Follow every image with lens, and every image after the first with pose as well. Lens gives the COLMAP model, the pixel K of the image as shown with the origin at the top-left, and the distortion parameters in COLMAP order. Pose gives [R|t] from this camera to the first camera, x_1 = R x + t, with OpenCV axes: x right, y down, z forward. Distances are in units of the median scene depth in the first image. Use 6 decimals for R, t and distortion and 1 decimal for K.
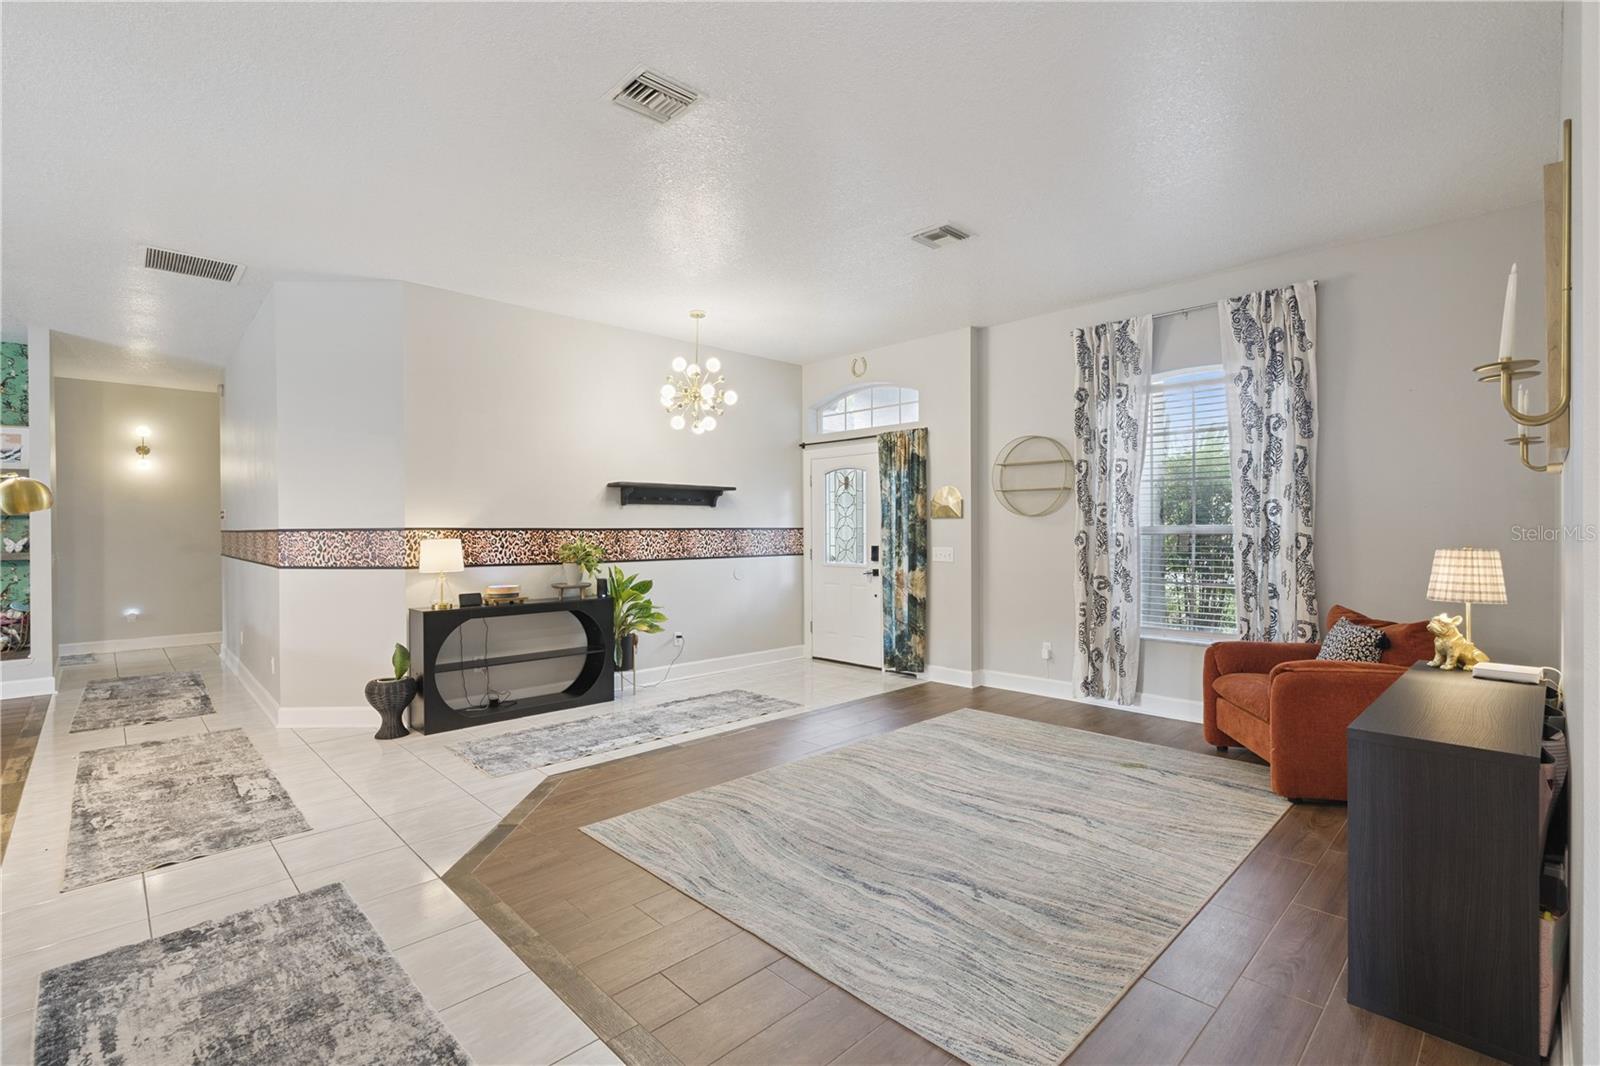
lens RADIAL K [[731.1, 0, 805.1], [0, 731.1, 535.4], [0, 0, 1]] dist [-0.002188, 0.000431]
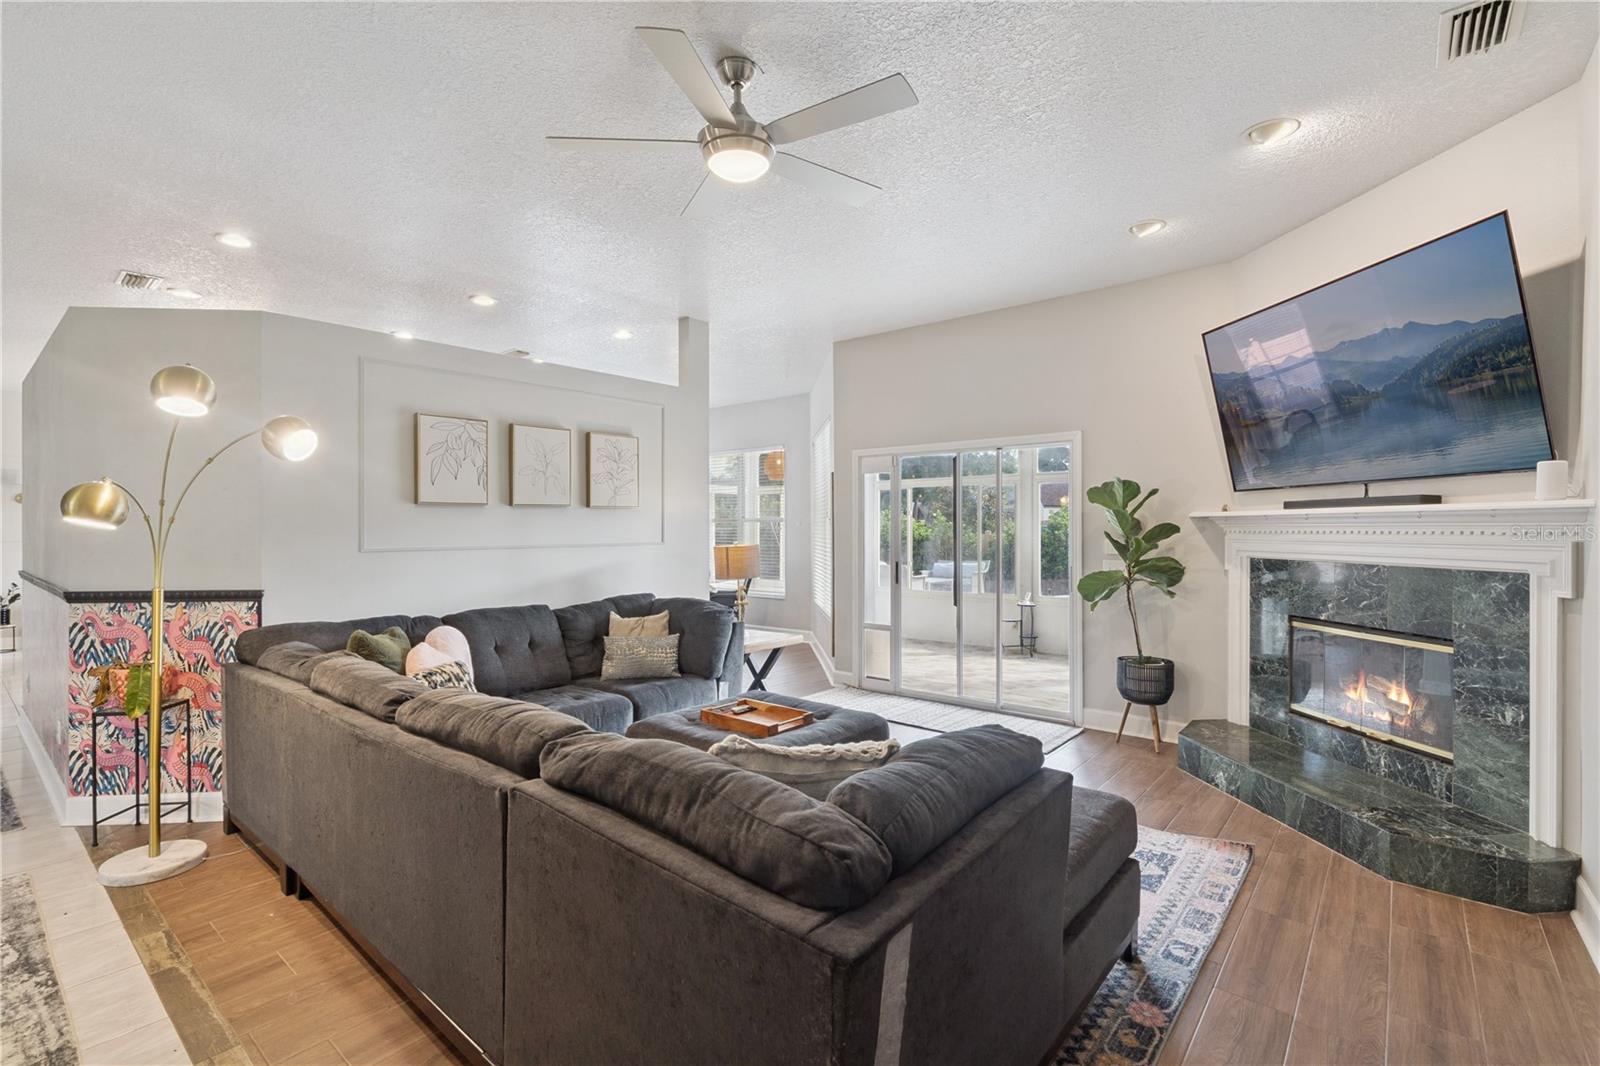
lens RADIAL K [[731.1, 0, 808.9], [0, 731.1, 534.9], [0, 0, 1]] dist [-0.002188, 0.000431]
pose [[-0.994181, 0.008540, -0.107387, -0.916800], [0.007843, 0.999945, 0.006913, -0.009208], [0.107440, 0.006030, -0.994193, 0.979884]]
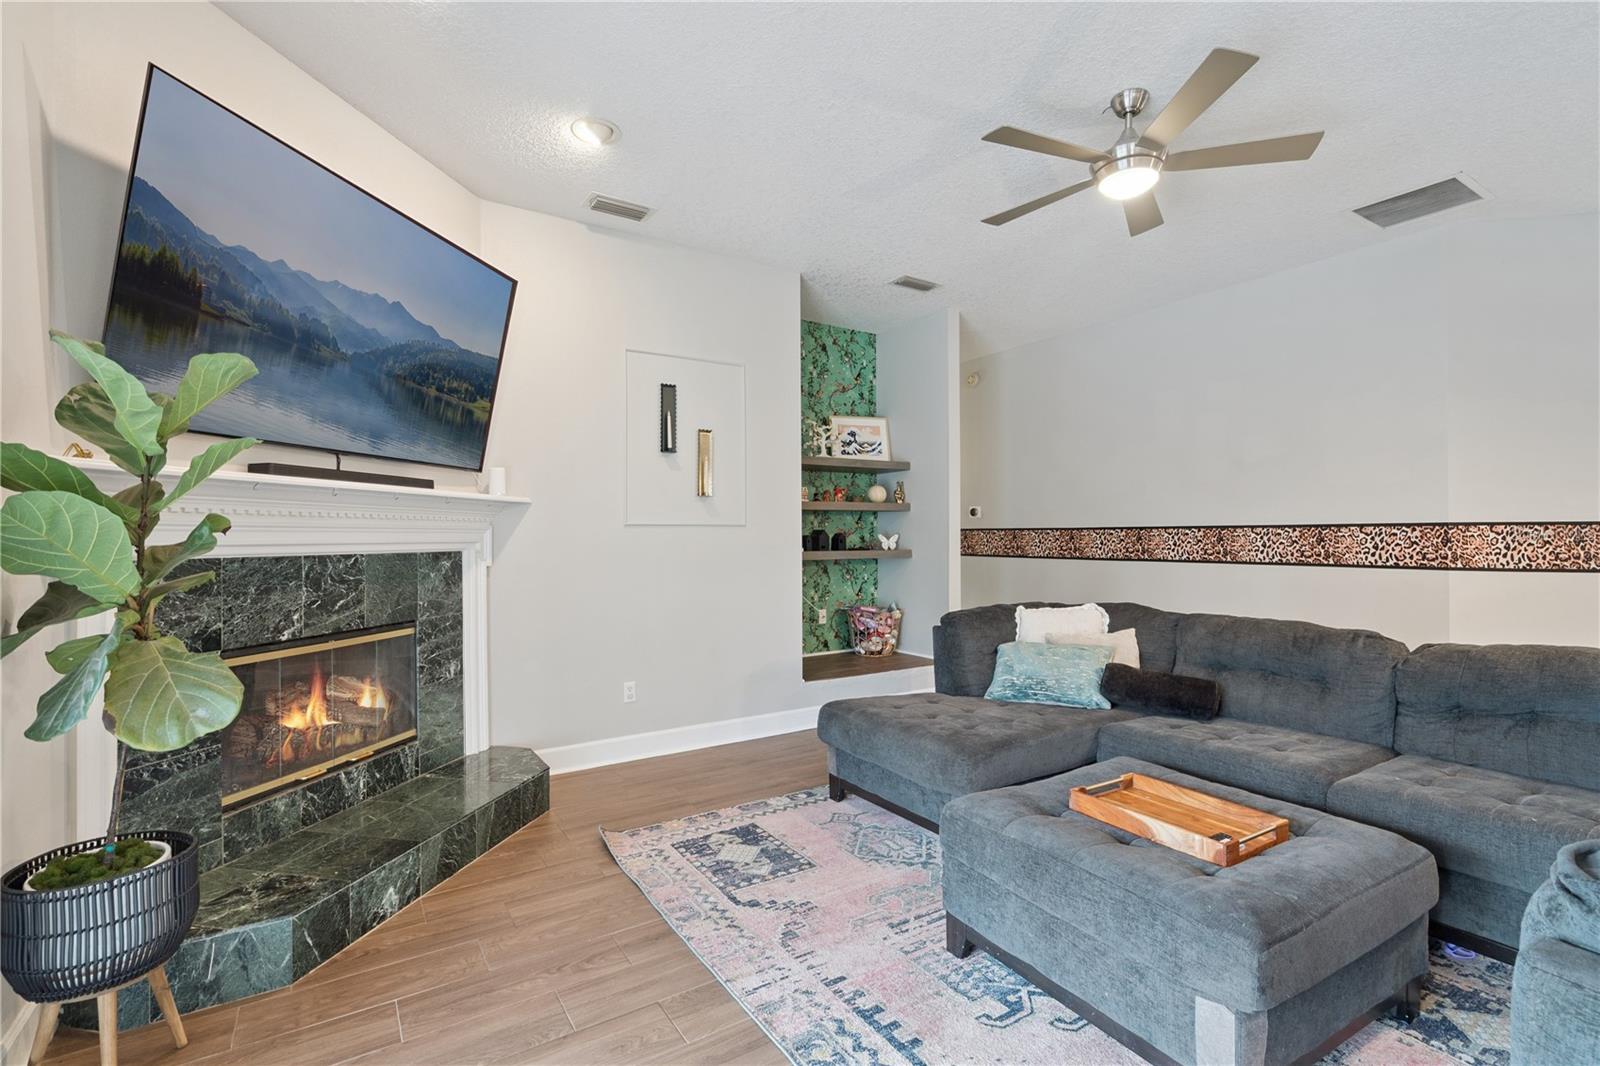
lens RADIAL K [[731.1, 0, 810.9], [0, 731.1, 534.5], [0, 0, 1]] dist [-0.002188, 0.000431]
pose [[0.981676, 0.006612, -0.190442, -1.037188], [-0.006540, 0.999978, 0.001011, 0.006856], [0.190444, 0.000253, 0.981698, 0.023212]]
